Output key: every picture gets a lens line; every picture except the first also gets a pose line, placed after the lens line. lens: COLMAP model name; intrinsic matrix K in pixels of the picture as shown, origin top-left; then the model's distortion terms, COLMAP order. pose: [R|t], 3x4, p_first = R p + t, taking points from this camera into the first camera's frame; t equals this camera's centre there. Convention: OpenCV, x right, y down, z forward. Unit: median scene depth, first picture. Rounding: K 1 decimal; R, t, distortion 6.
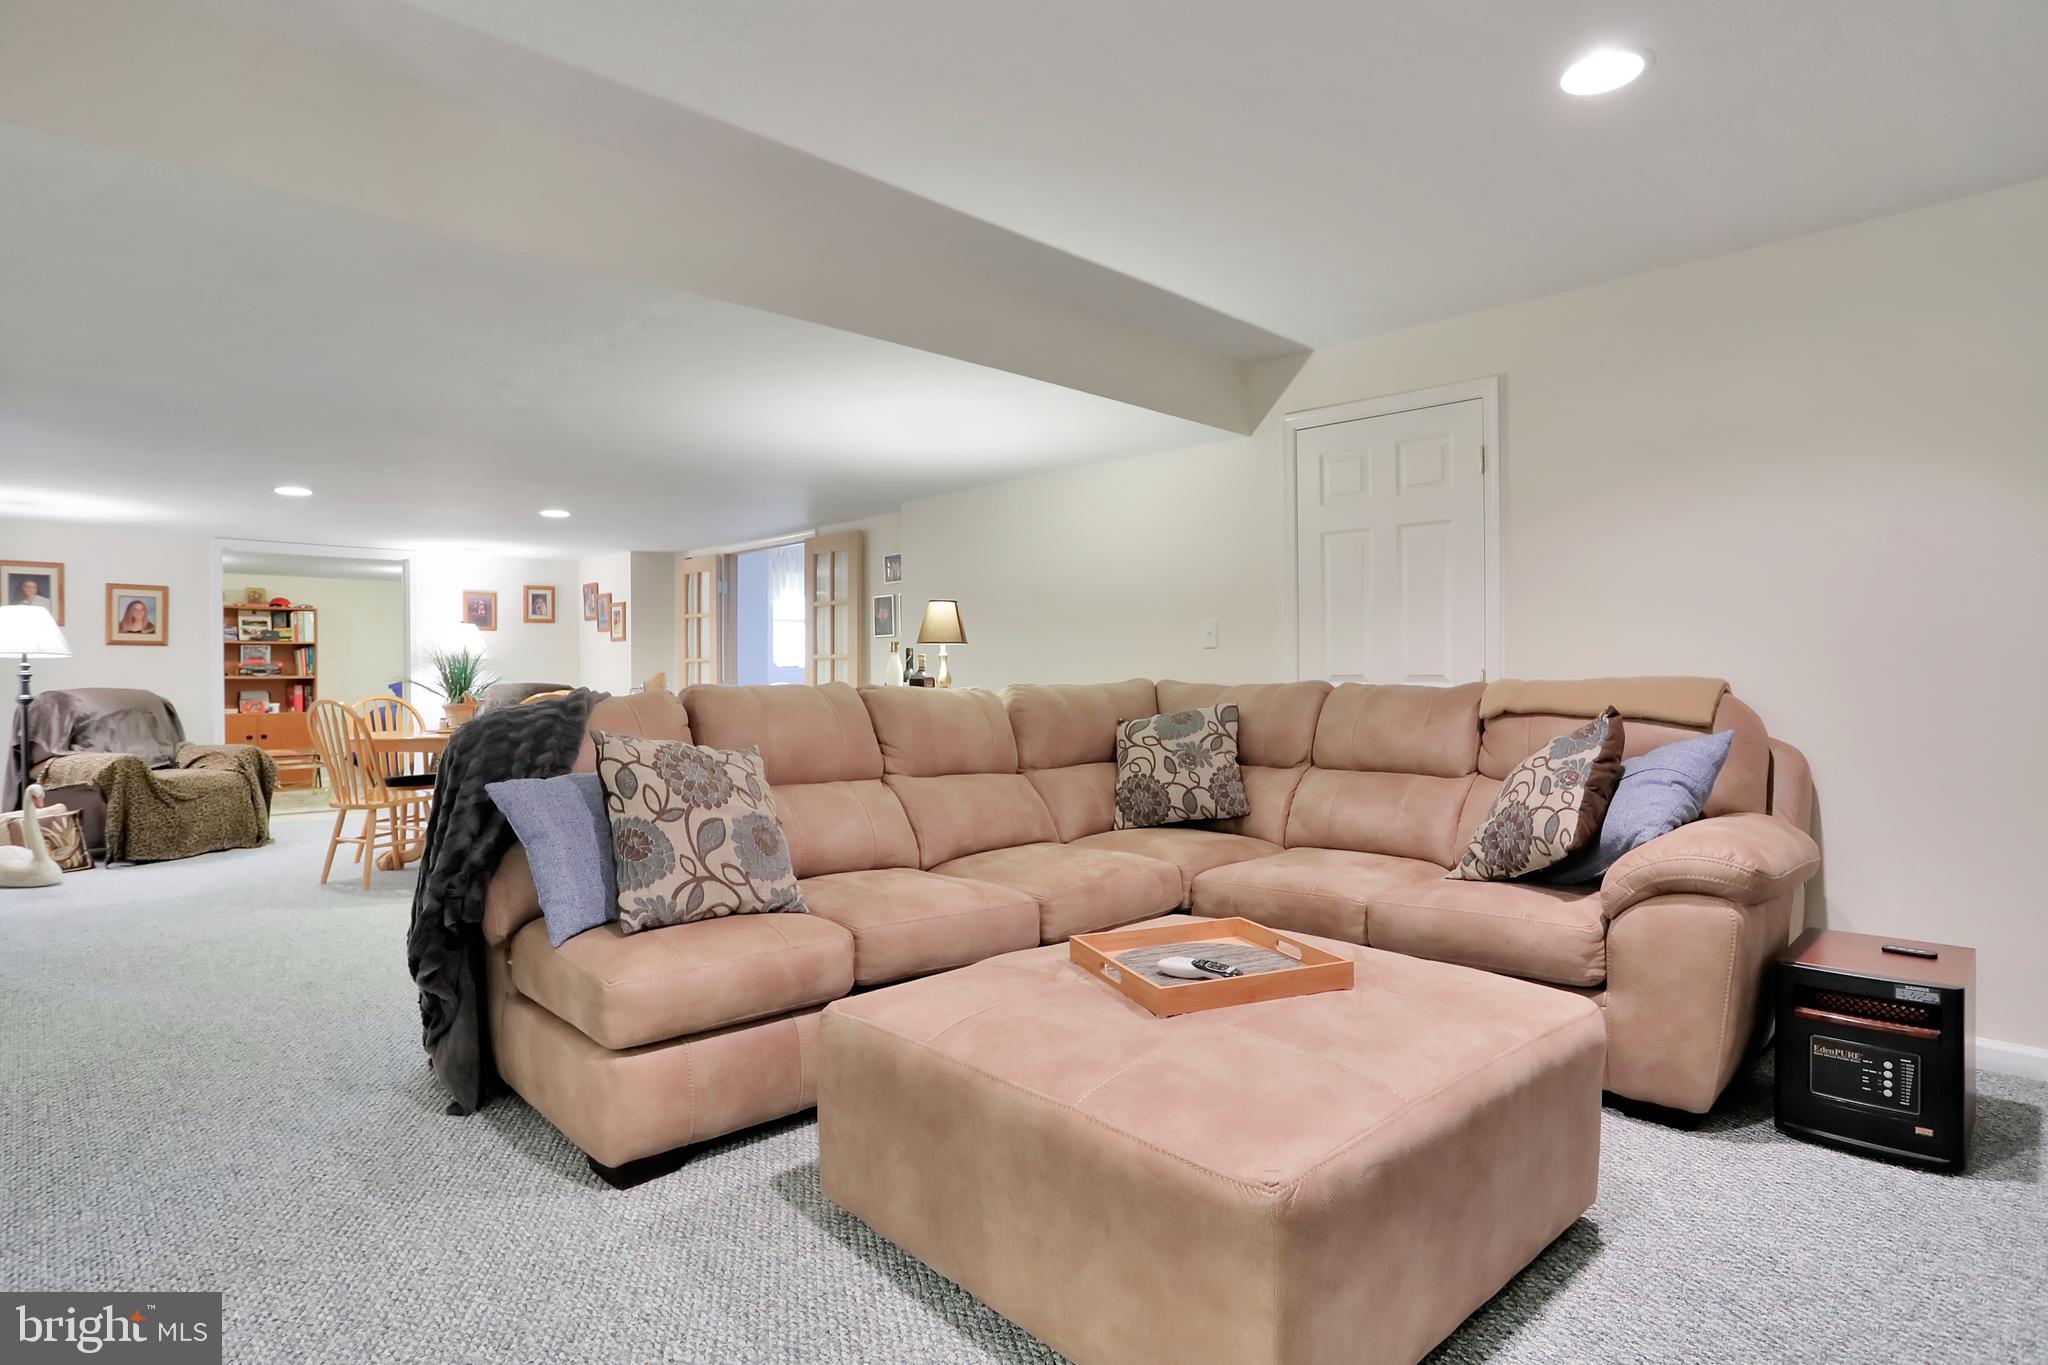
lens RADIAL K [[1088.6, 0, 1003.7], [0, 1088.6, 687.0], [0, 0, 1]] dist [0.000061, 0.003846]
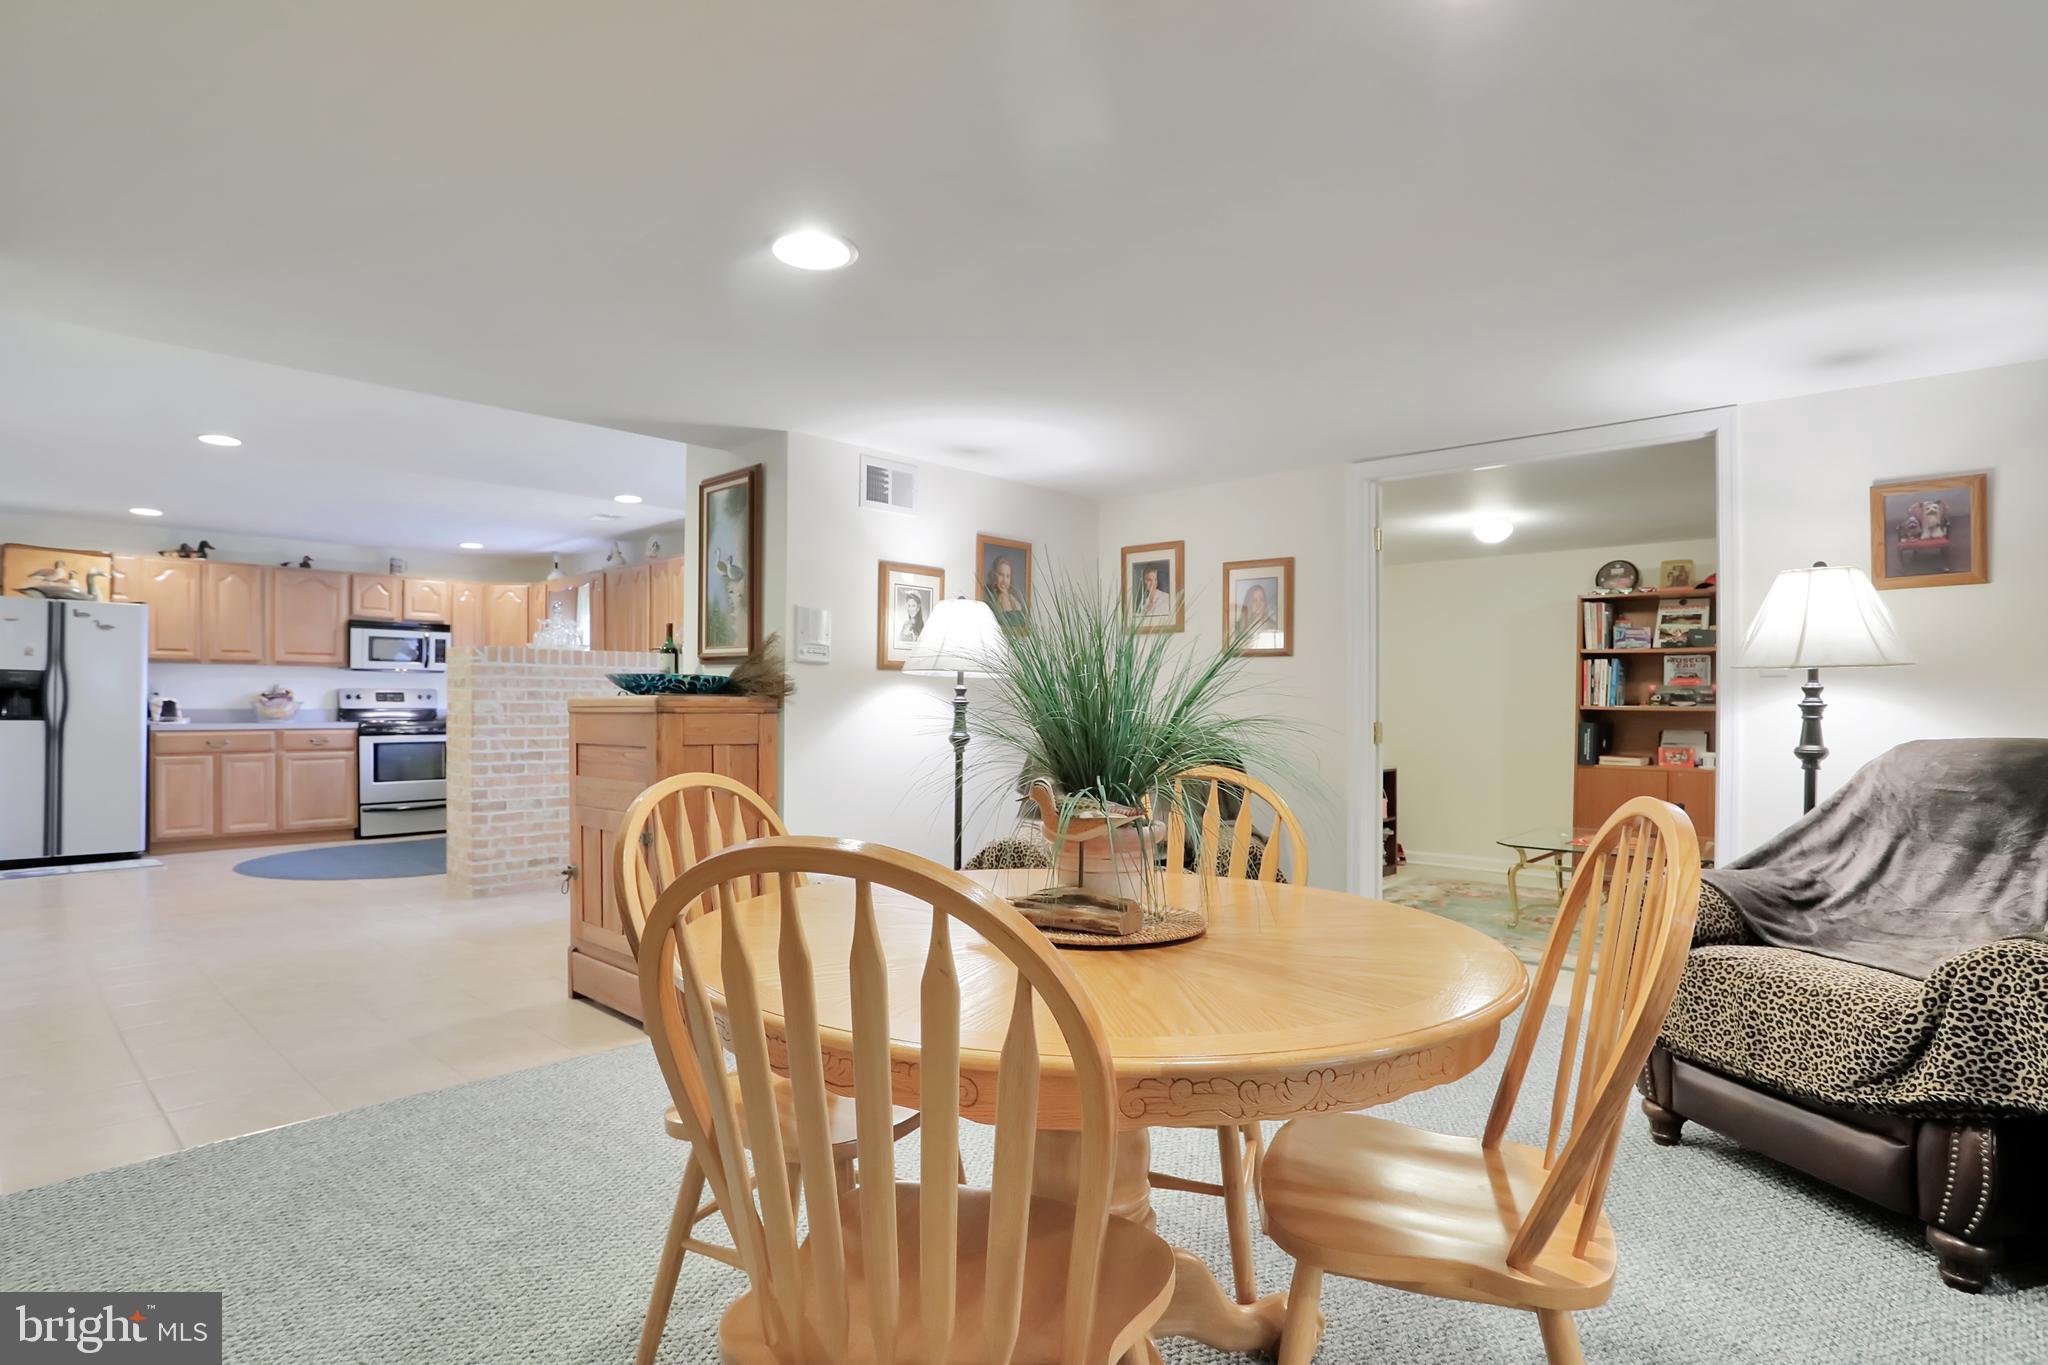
lens RADIAL K [[1088.6, 0, 1022.0], [0, 1088.6, 702.6], [0, 0, 1]] dist [0.000061, 0.003846]
pose [[0.136683, 0.006152, -0.990596, -0.191924], [-0.015504, 0.999872, 0.004070, -0.012227], [0.990494, 0.014802, 0.136761, 0.791764]]
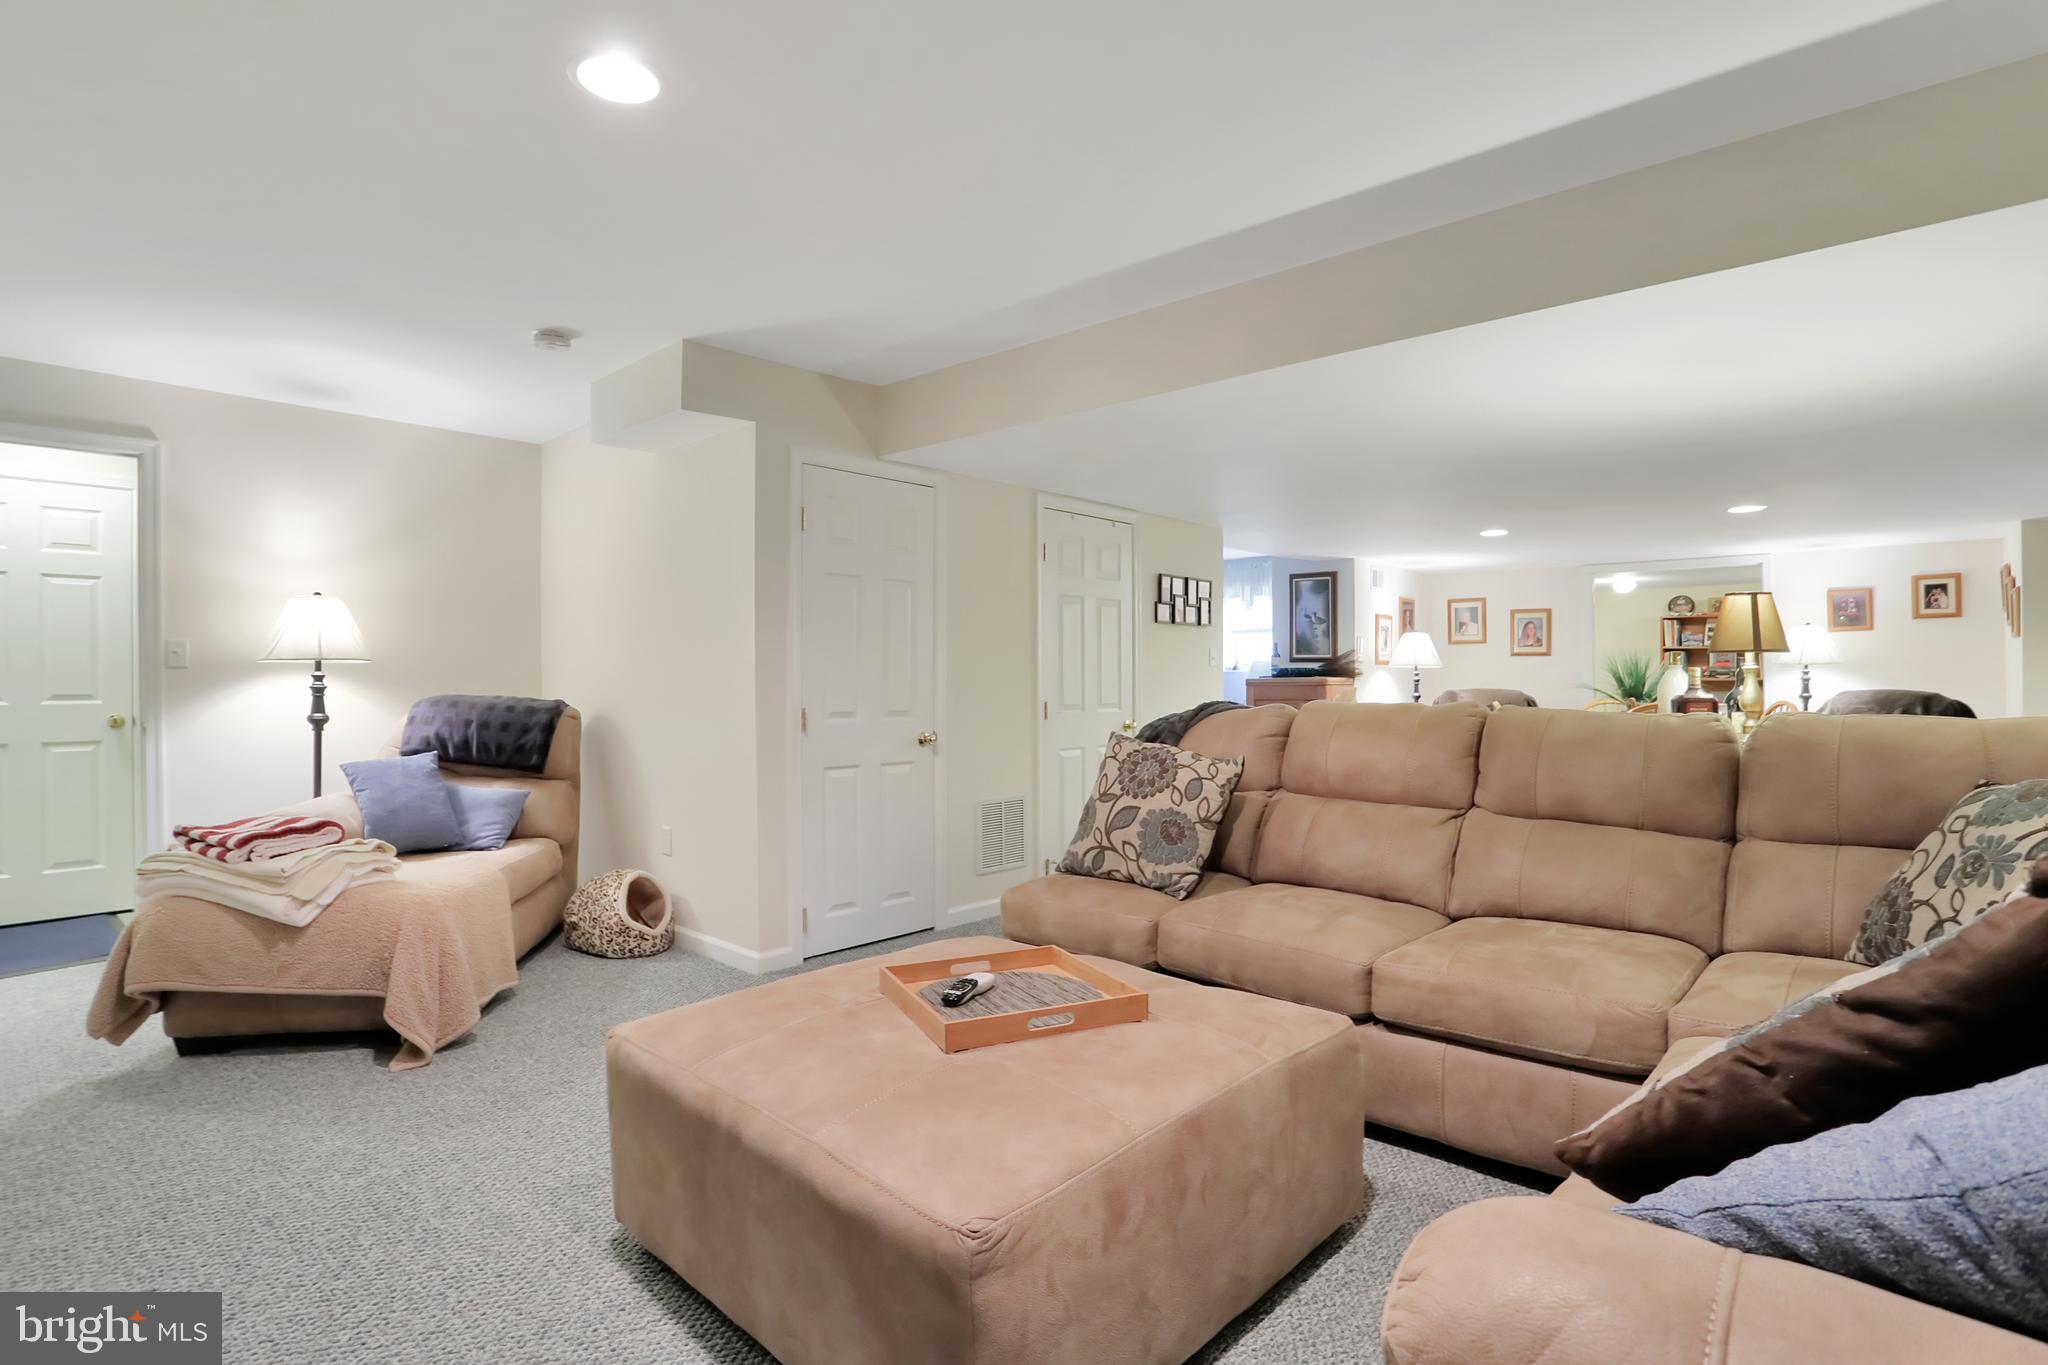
lens RADIAL K [[1006.8, 0, 1033.3], [0, 1006.8, 670.7], [0, 0, 1]] dist [-0.011161, 0.004481]
pose [[0.136254, -0.000498, -0.990674, 0.315956], [-0.009473, 0.999954, -0.001805, -0.012577], [0.990629, 0.009630, 0.136243, 0.253302]]
